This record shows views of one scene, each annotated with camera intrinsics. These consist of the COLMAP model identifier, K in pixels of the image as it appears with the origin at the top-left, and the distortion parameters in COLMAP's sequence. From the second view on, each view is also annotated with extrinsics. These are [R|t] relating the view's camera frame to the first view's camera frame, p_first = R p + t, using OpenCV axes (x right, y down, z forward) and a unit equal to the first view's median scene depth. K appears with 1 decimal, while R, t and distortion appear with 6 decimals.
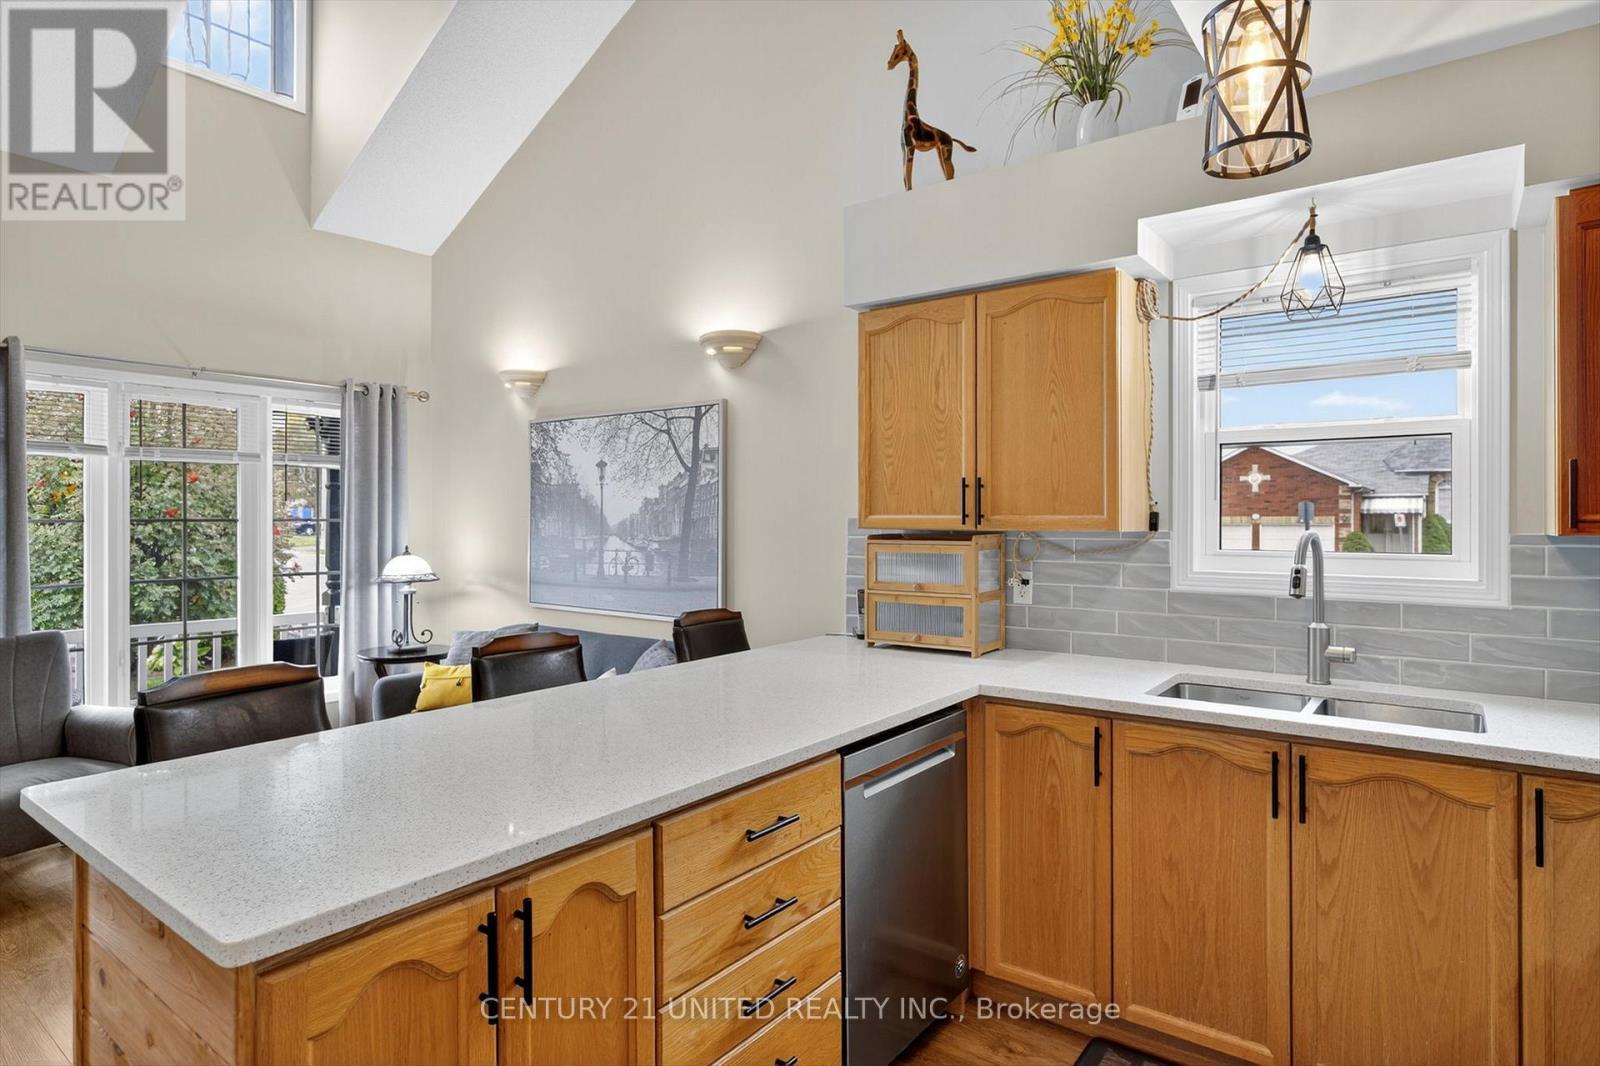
lens RADIAL K [[906.9, 0, 846.0], [0, 906.9, 523.5], [0, 0, 1]] dist [-0.011502, 0.003627]
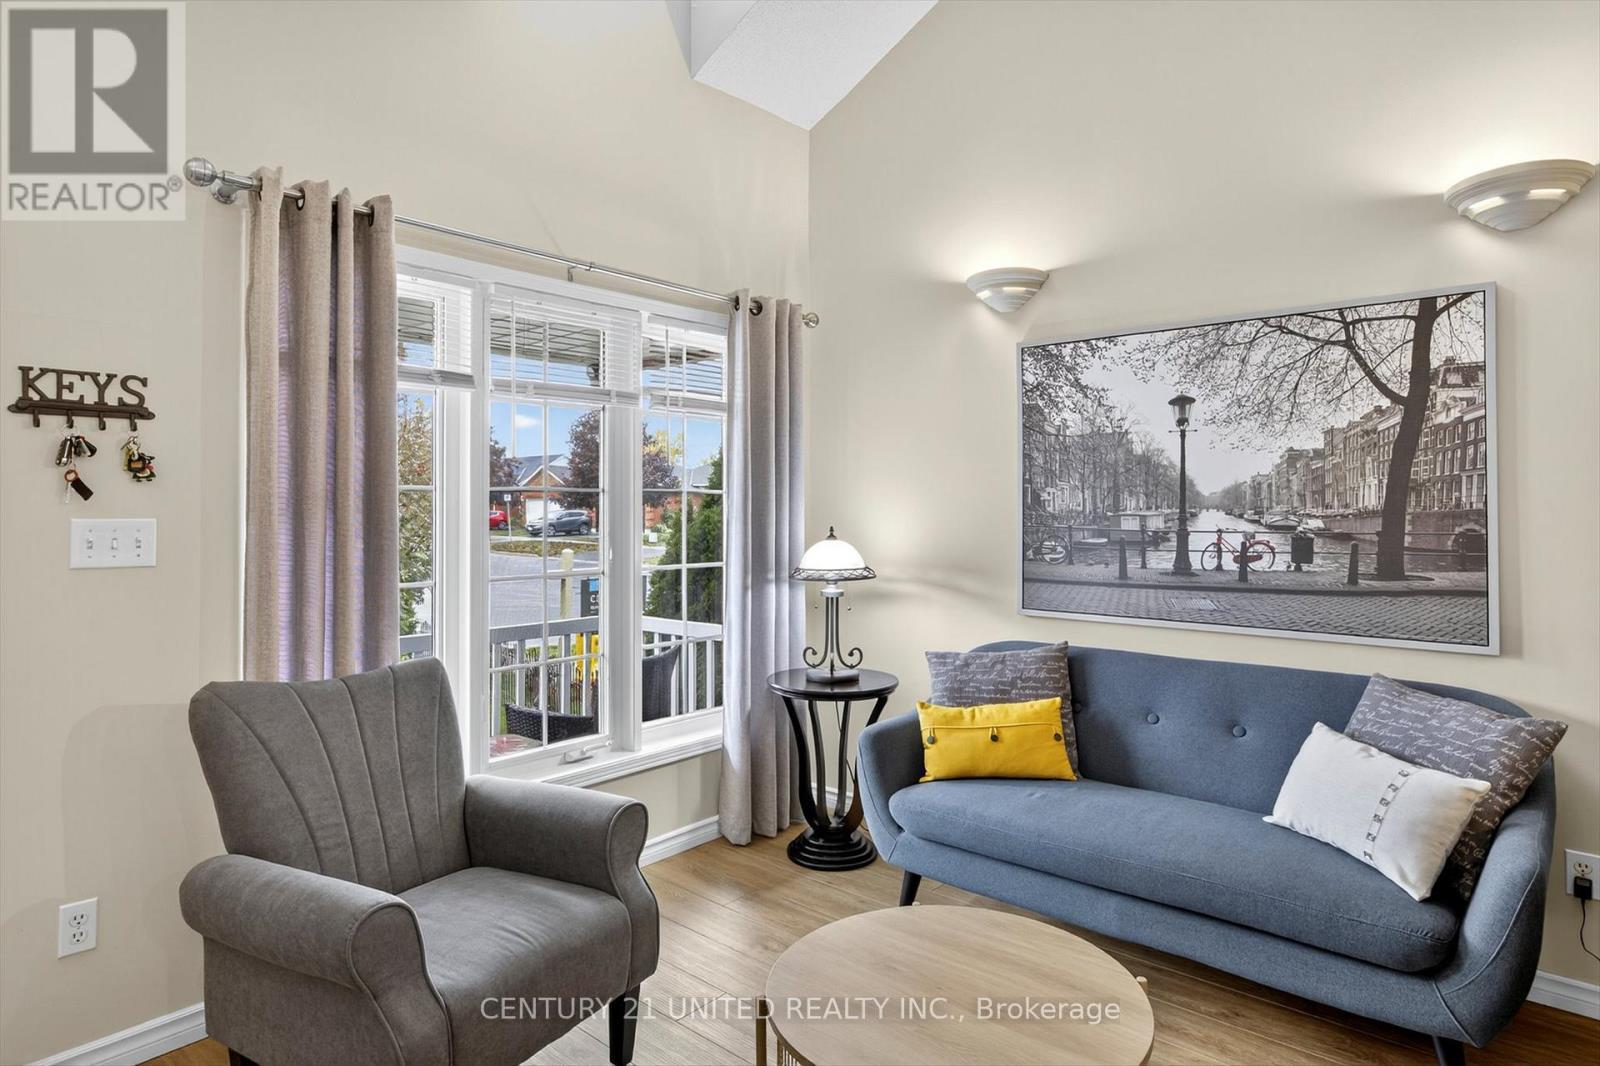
lens RADIAL K [[906.9, 0, 787.8], [0, 906.9, 501.5], [0, 0, 1]] dist [-0.011502, 0.003627]
pose [[0.998255, -0.003155, -0.058960, -0.523589], [0.002241, 0.999877, -0.015550, 0.017424], [0.059001, 0.015390, 0.998139, 0.332533]]
